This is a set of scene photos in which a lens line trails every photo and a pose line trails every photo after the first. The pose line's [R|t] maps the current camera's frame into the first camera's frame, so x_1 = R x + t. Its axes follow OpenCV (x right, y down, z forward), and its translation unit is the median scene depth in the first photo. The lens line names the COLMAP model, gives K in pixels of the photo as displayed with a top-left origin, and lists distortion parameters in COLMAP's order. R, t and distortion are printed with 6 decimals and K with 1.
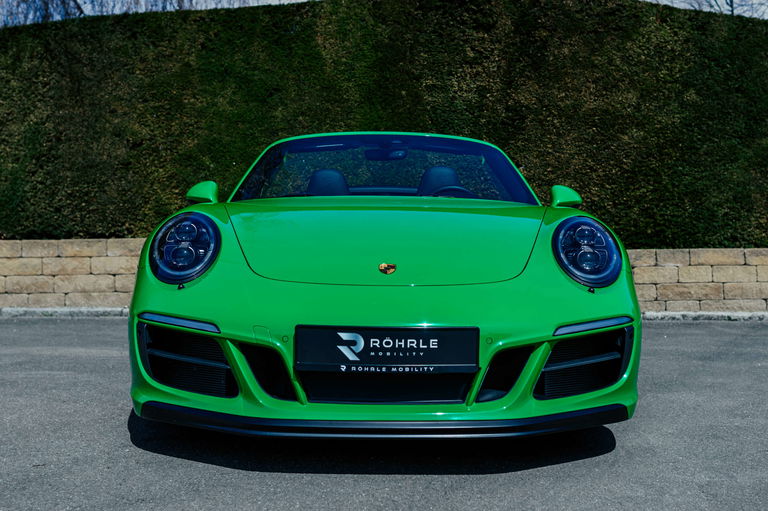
lens RADIAL K [[815.7, 0, 402.6], [0, 815.7, 227.3], [0, 0, 1]] dist [-0.047842, 0.000000]
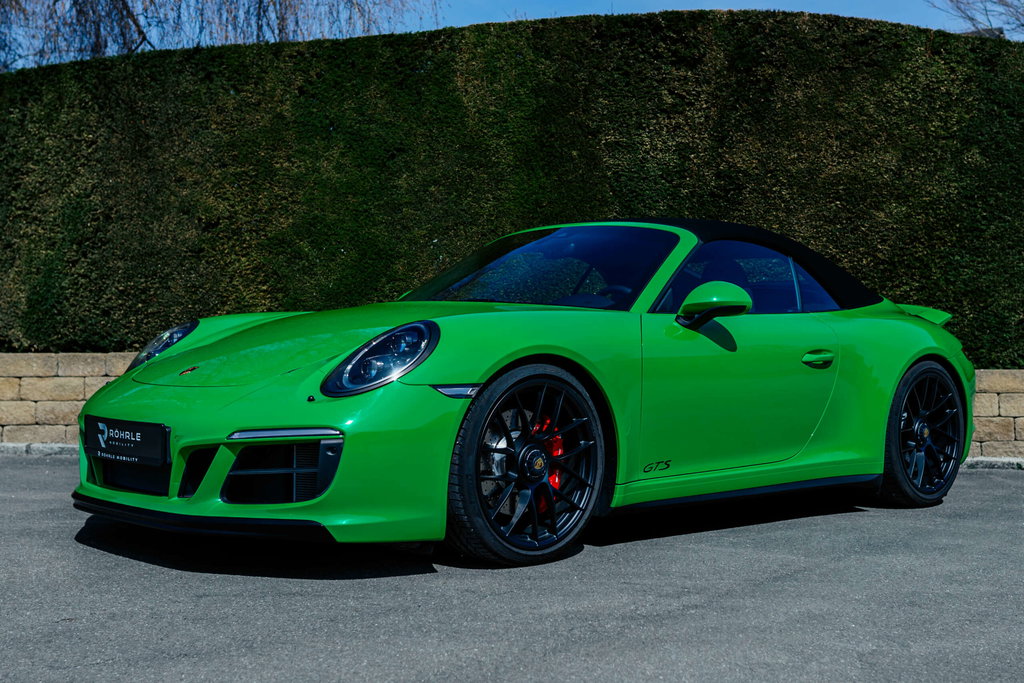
lens RADIAL K [[1143.6, 0, 539.7], [0, 1143.6, 343.8], [0, 0, 1]] dist [-0.053771, 0.000000]
pose [[0.999180, 0.004213, -0.040260, 0.012302], [-0.004012, 0.999979, 0.005053, 0.000173], [0.040280, -0.004888, 0.999176, -0.022345]]
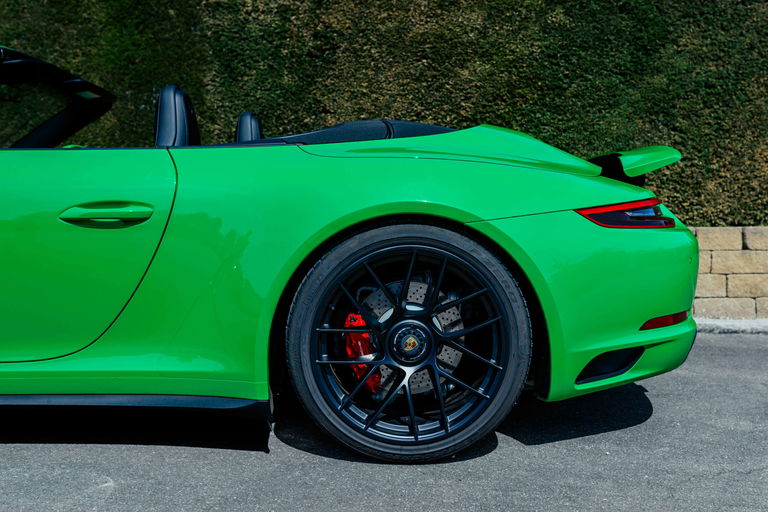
lens RADIAL K [[815.7, 0, 369.0], [0, 815.7, 223.9], [0, 0, 1]] dist [-0.047842, 0.000000]
pose [[0.999859, 0.010880, -0.012824, 0.198632], [-0.010478, 0.999464, 0.031027, 0.003532], [0.013155, -0.030888, 0.999436, 0.262846]]
